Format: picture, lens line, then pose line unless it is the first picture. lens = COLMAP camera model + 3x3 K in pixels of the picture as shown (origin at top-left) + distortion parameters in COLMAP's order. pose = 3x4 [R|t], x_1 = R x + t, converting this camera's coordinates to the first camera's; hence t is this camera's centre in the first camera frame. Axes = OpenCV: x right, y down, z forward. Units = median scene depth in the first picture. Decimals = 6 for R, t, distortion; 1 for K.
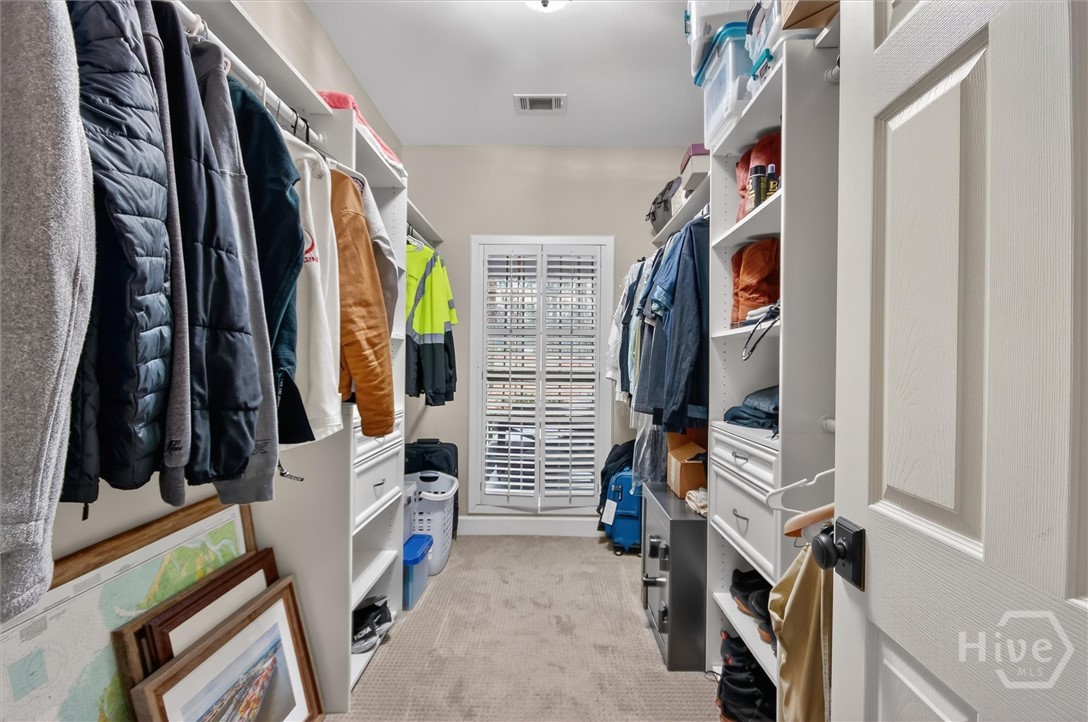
lens RADIAL K [[508.8, 0, 545.1], [0, 508.8, 368.4], [0, 0, 1]] dist [0.022861, 0.000443]
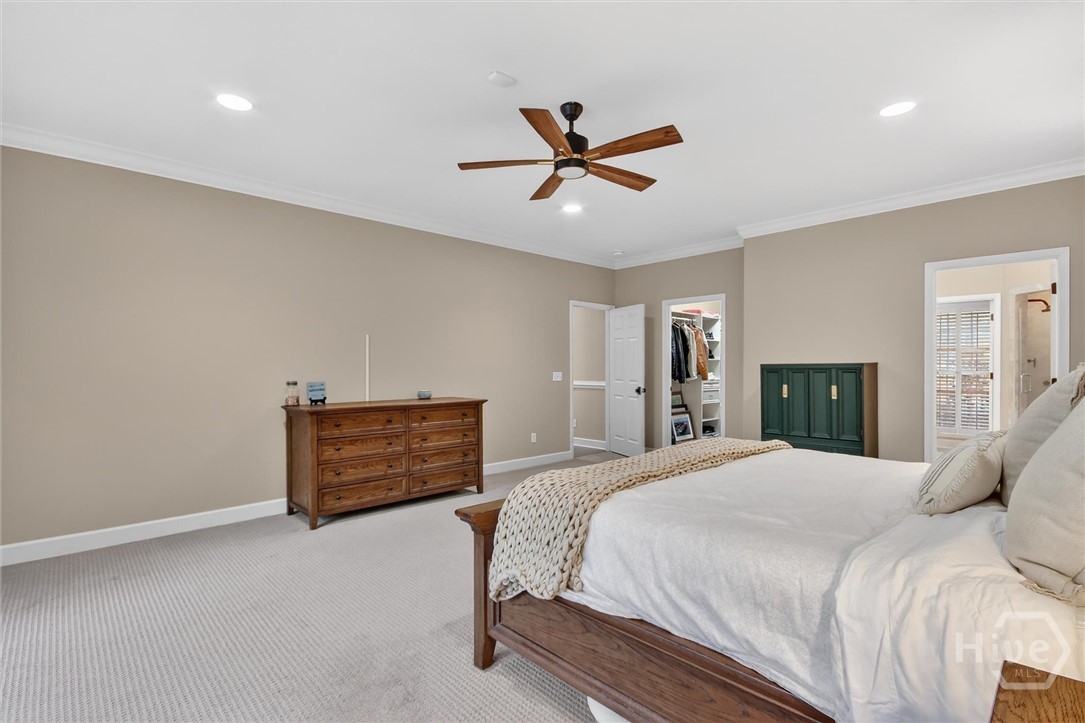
lens RADIAL K [[507.4, 0, 542.3], [0, 507.4, 361.6], [0, 0, 1]] dist [0.022861, 0.000443]
pose [[0.704609, -0.000412, -0.709595, 2.136996], [-0.003800, 0.999983, -0.004354, -0.027241], [0.709585, 0.005765, 0.704596, -3.739811]]
